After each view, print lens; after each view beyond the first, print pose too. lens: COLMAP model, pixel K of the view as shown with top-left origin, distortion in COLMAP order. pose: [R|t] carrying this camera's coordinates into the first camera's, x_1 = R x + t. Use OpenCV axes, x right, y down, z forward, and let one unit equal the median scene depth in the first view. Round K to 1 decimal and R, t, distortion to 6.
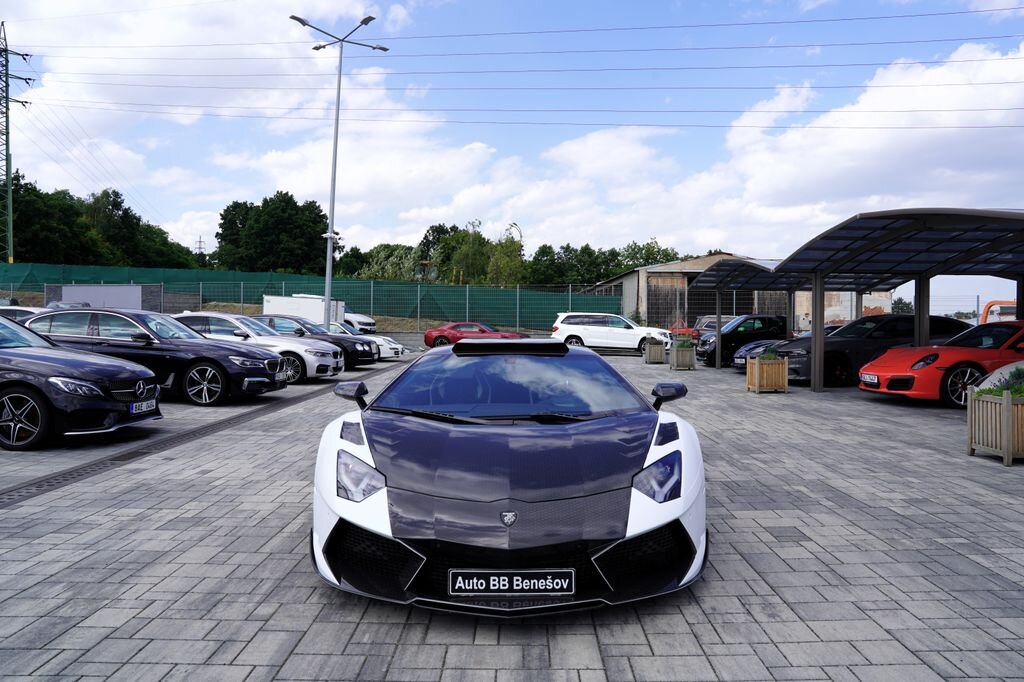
lens RADIAL K [[692.6, 0, 510.8], [0, 692.6, 337.8], [0, 0, 1]] dist [-0.113319, 0.074846]
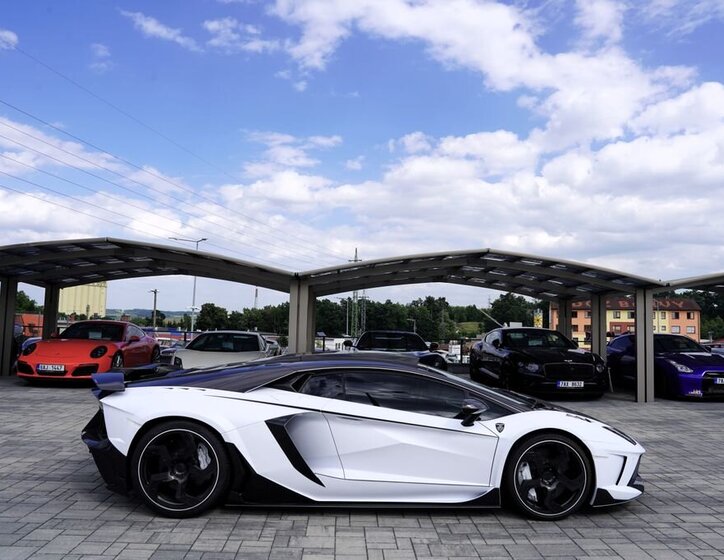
lens RADIAL K [[573.2, 0, 362.0], [0, 573.2, 280.0], [0, 0, 1]] dist [-0.100134, 0.082362]
pose [[-0.032372, 0.073706, 0.996754, -1.628717], [-0.006208, 0.997243, -0.073944, -0.085207], [-0.999457, -0.008582, -0.031826, 1.663234]]
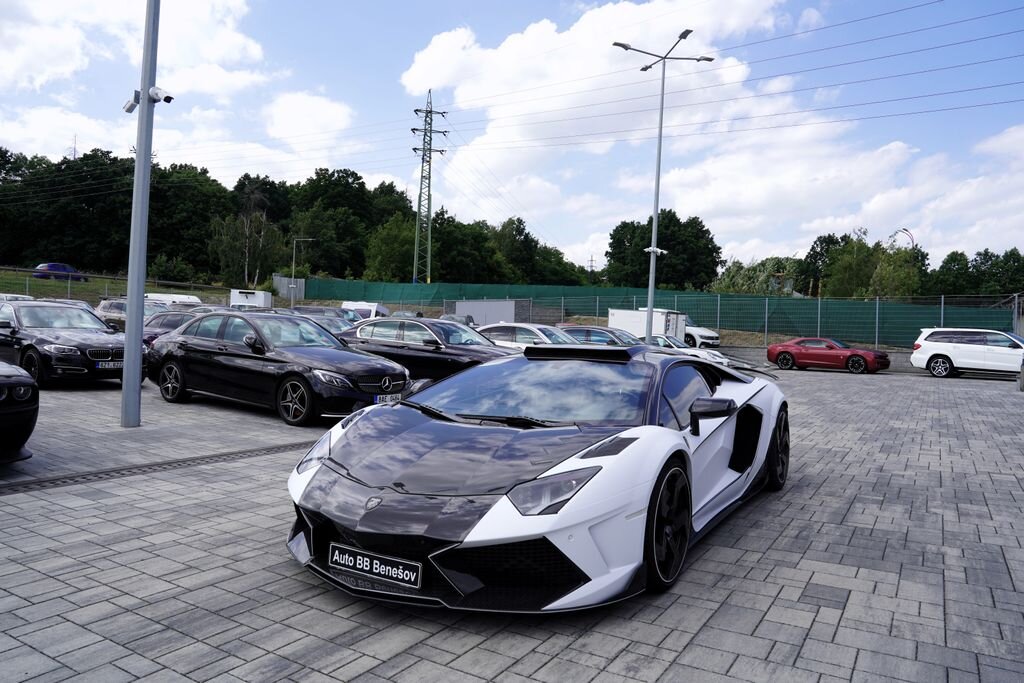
lens RADIAL K [[688.0, 0, 510.4], [0, 688.0, 337.0], [0, 0, 1]] dist [-0.112148, 0.072889]
pose [[0.856225, 0.014908, -0.516388, 0.620903], [-0.026528, 0.999534, -0.015130, 0.013504], [0.515921, 0.026654, 0.856221, 0.175377]]
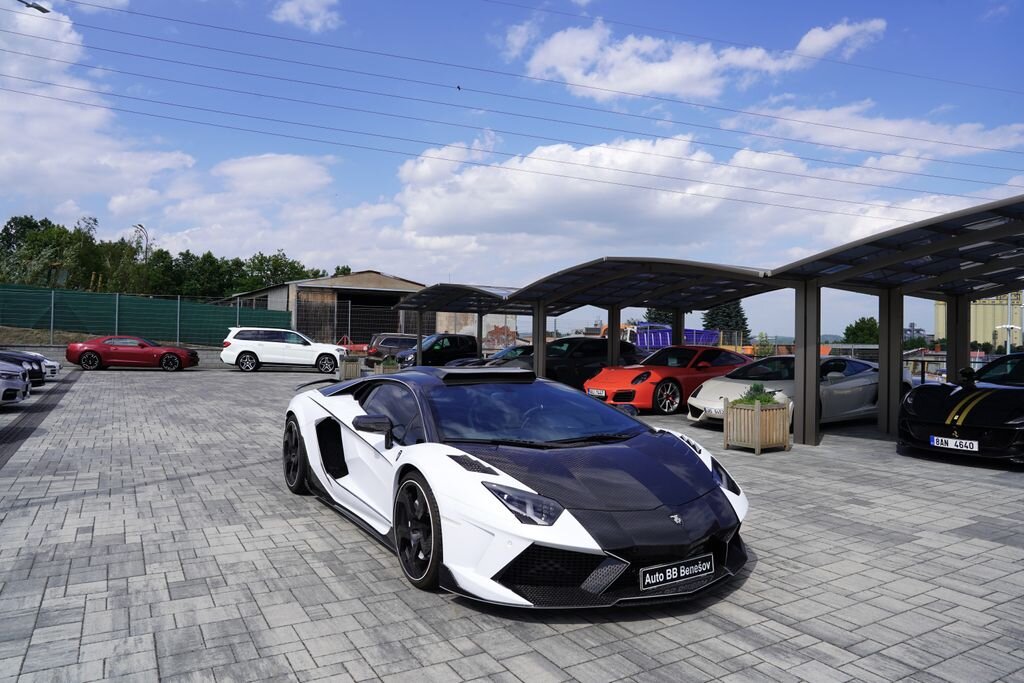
lens RADIAL K [[688.0, 0, 510.4], [0, 688.0, 337.0], [0, 0, 1]] dist [-0.112148, 0.072889]
pose [[0.860746, 0.015267, 0.508806, -0.772370], [-0.004134, 0.999727, -0.023005, -0.034006], [-0.509018, 0.017698, 0.860574, 0.077317]]
